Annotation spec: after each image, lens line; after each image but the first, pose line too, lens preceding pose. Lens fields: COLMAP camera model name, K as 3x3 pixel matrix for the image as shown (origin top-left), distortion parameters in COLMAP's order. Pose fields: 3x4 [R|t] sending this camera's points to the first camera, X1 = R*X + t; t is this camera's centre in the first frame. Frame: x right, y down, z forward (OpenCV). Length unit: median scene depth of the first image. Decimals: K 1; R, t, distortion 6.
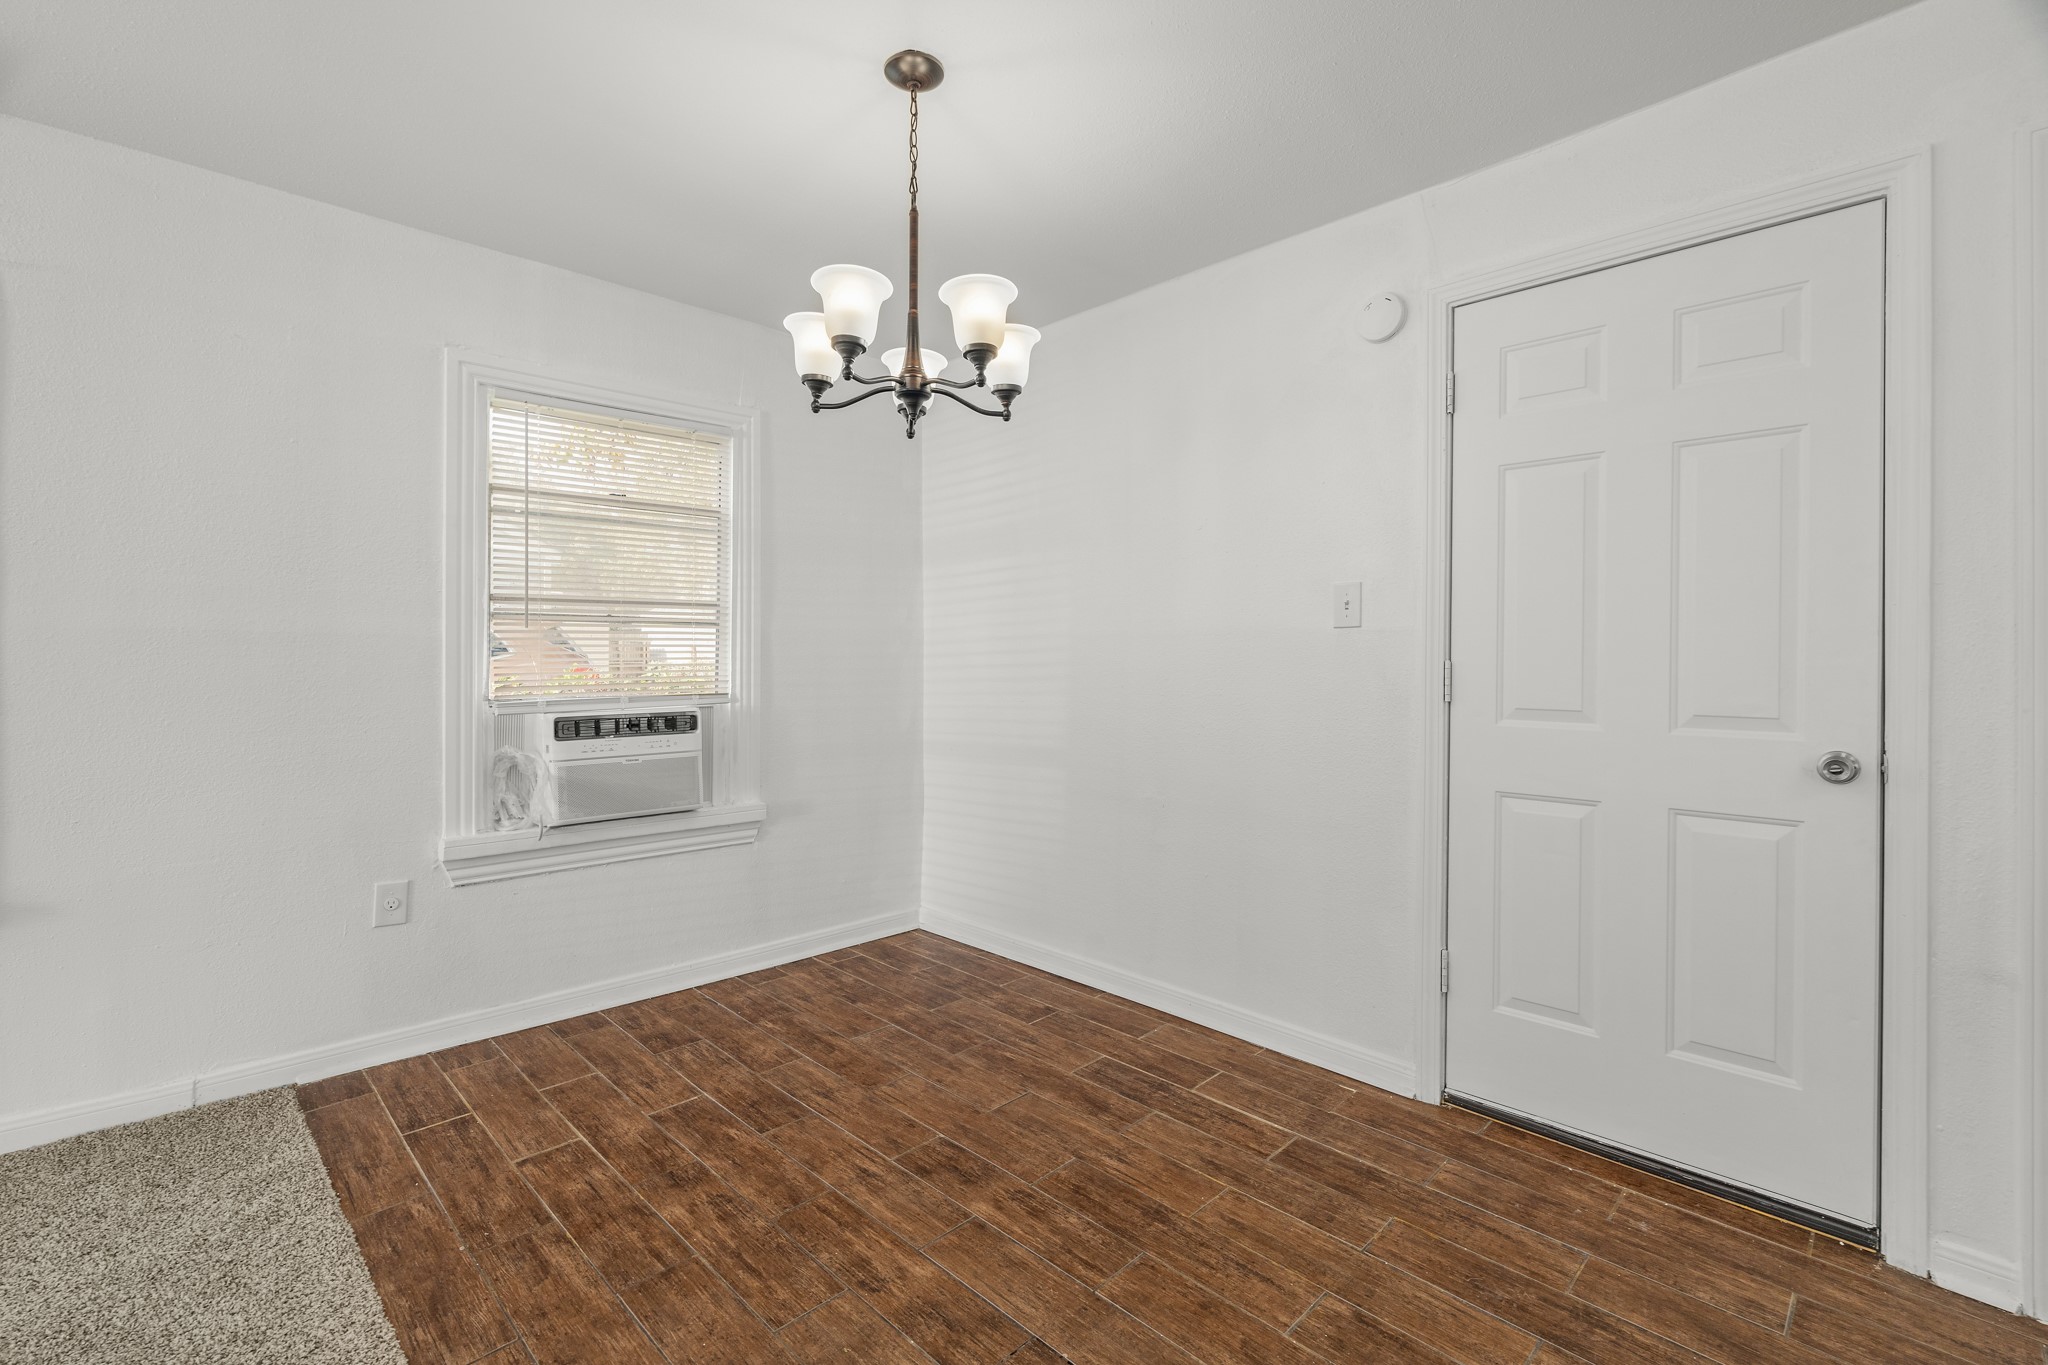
lens RADIAL K [[907.9, 0, 1023.2], [0, 907.9, 663.7], [0, 0, 1]] dist [-0.005493, 0.000199]
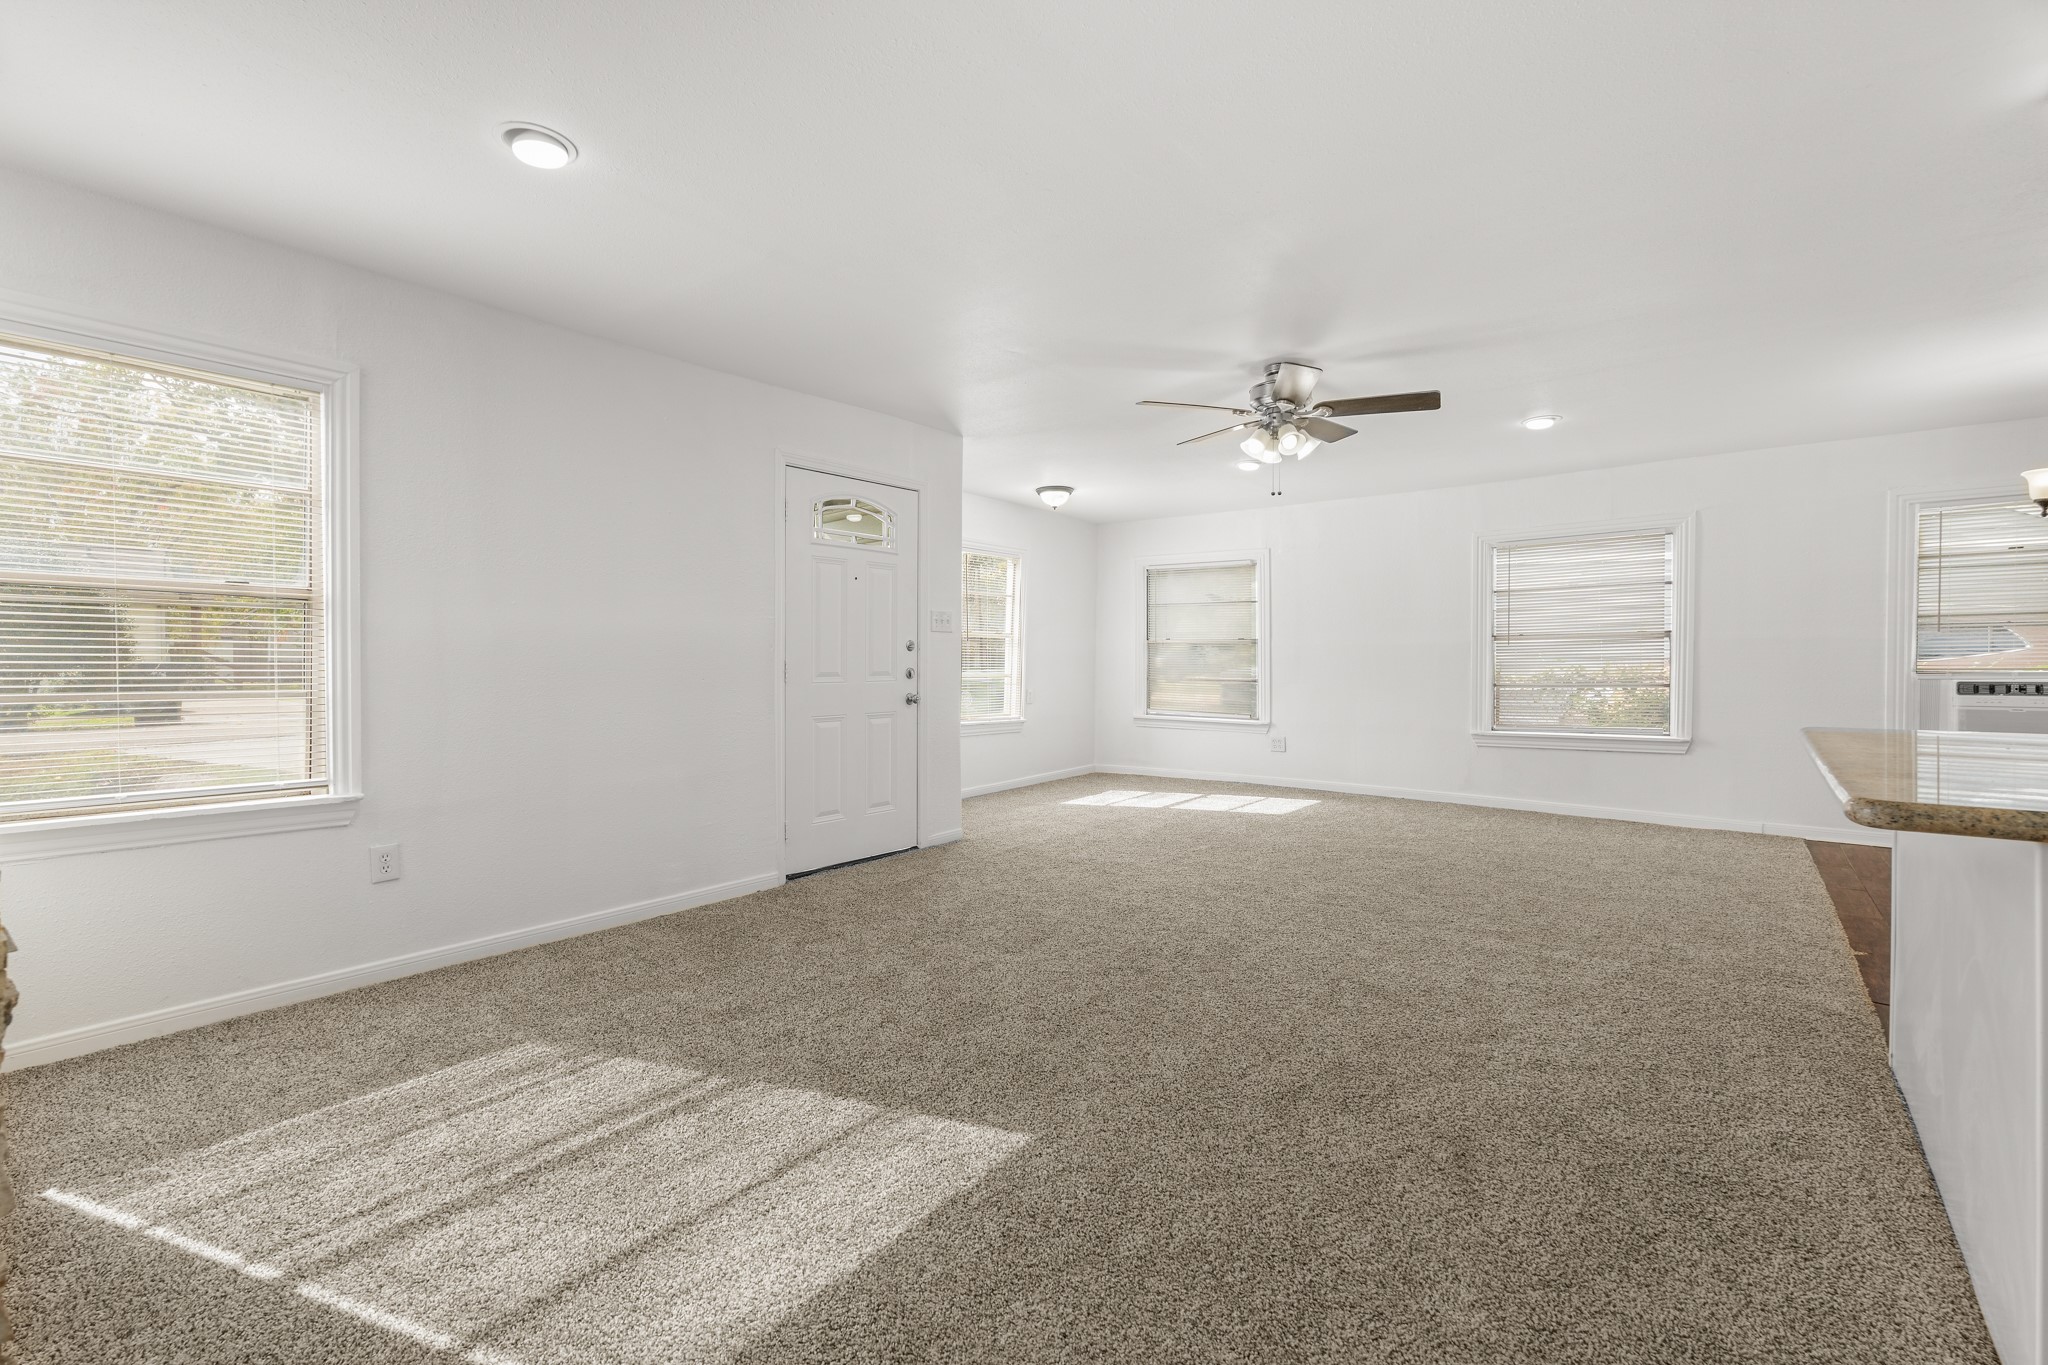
lens RADIAL K [[907.9, 0, 1020.8], [0, 907.9, 669.1], [0, 0, 1]] dist [-0.005493, 0.000199]
pose [[0.121402, 0.008989, -0.992563, 1.208482], [-0.005312, 0.999951, 0.008406, 0.034973], [0.992589, 0.004252, 0.121444, -1.235204]]
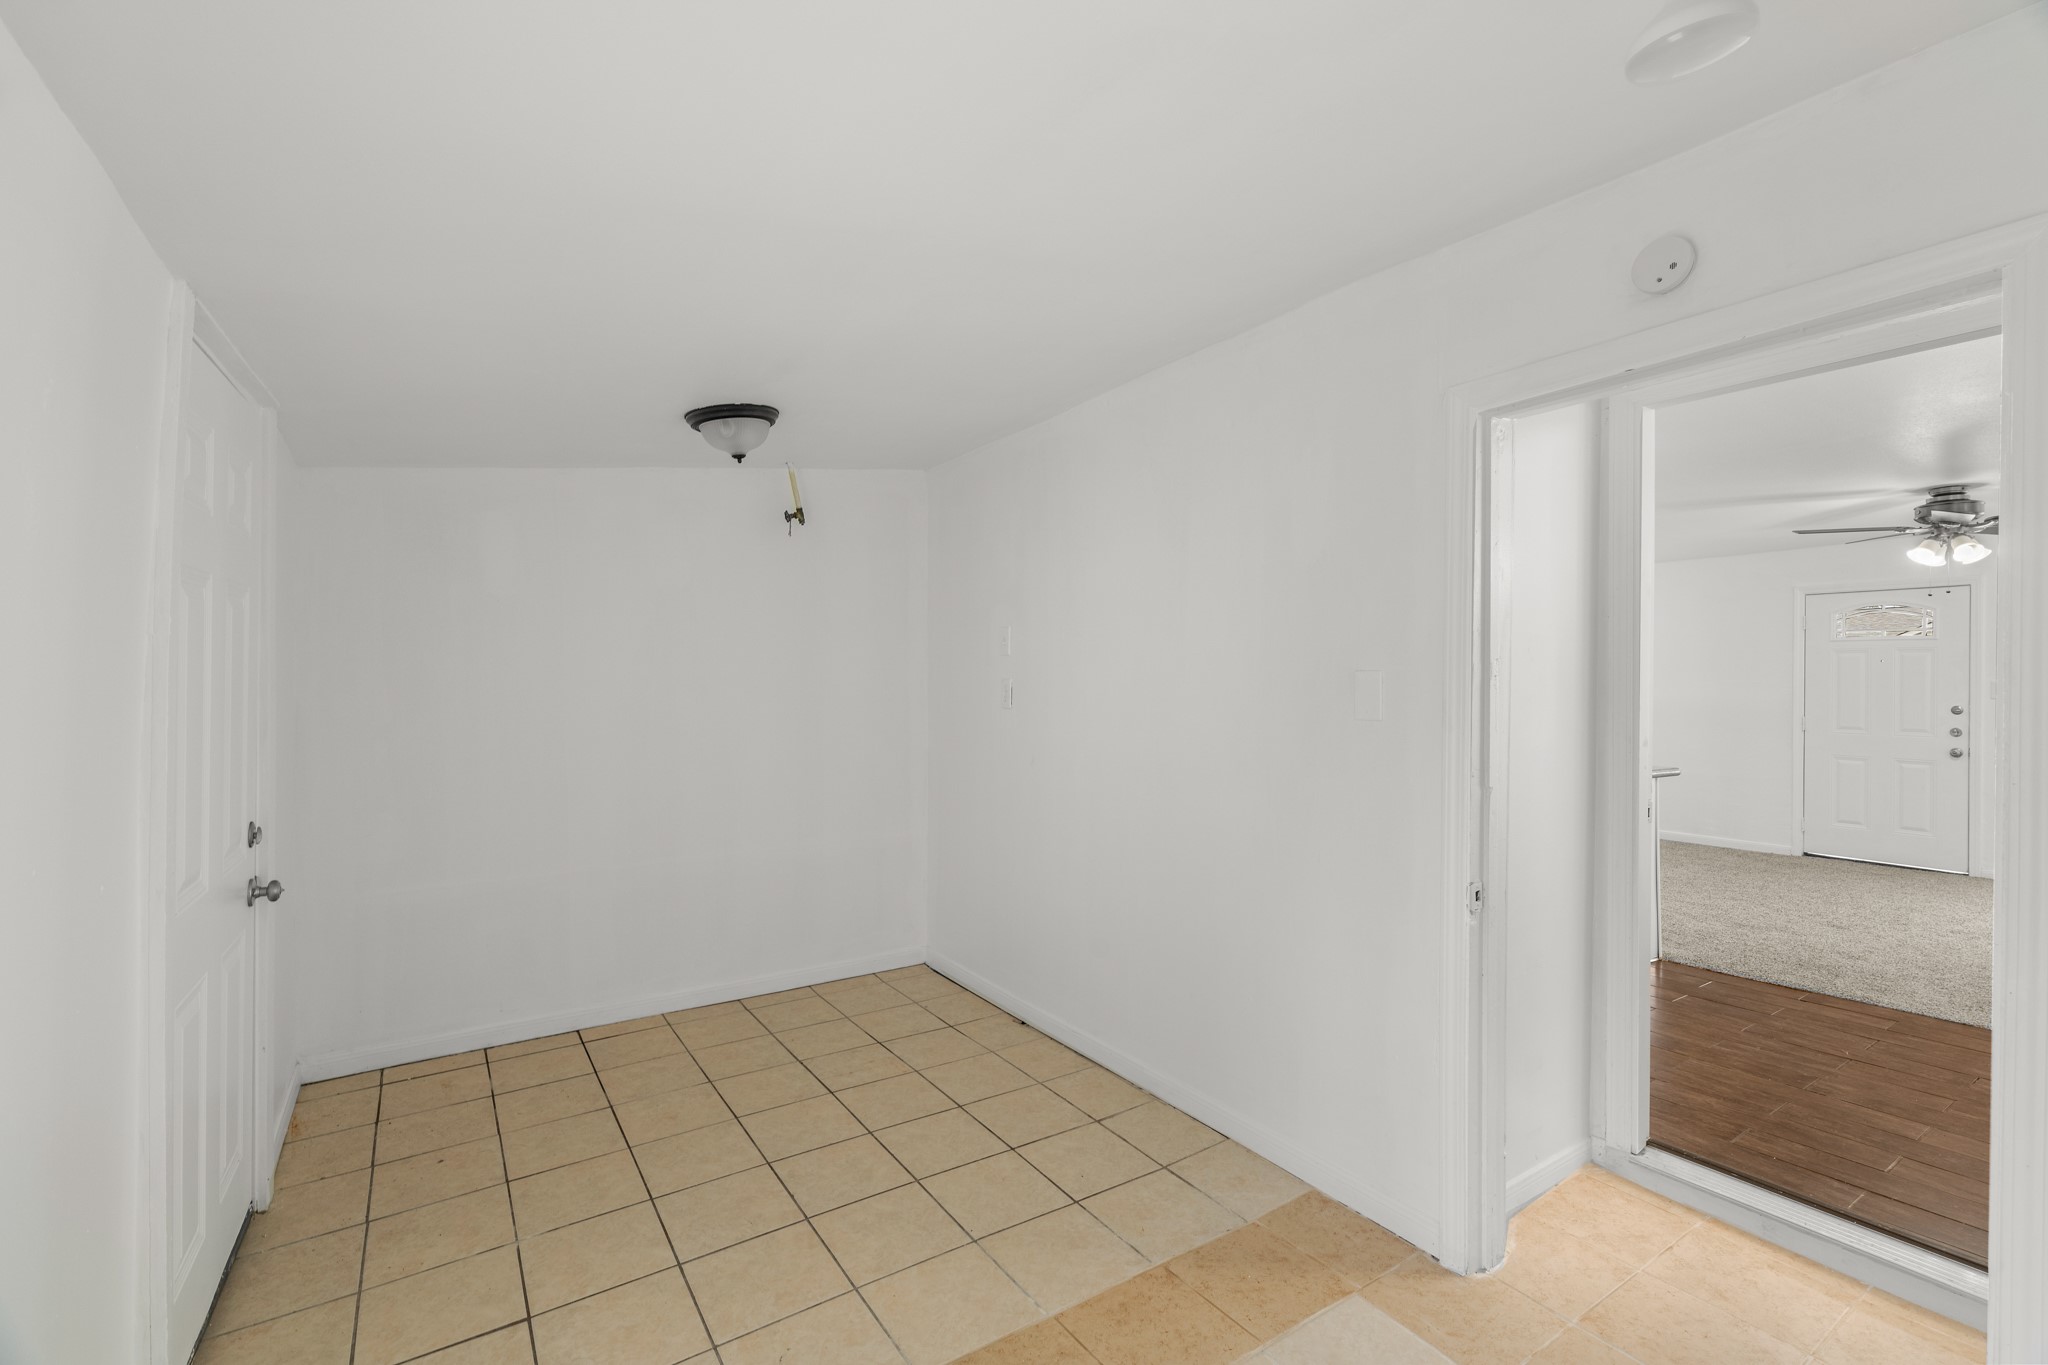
lens RADIAL K [[907.9, 0, 1031.5], [0, 907.9, 677.6], [0, 0, 1]] dist [-0.005493, 0.000199]
pose [[-0.981469, -0.027261, 0.189673, 1.209991], [-0.026192, 0.999624, 0.008141, -0.046943], [-0.189824, 0.003022, -0.981814, 1.885191]]
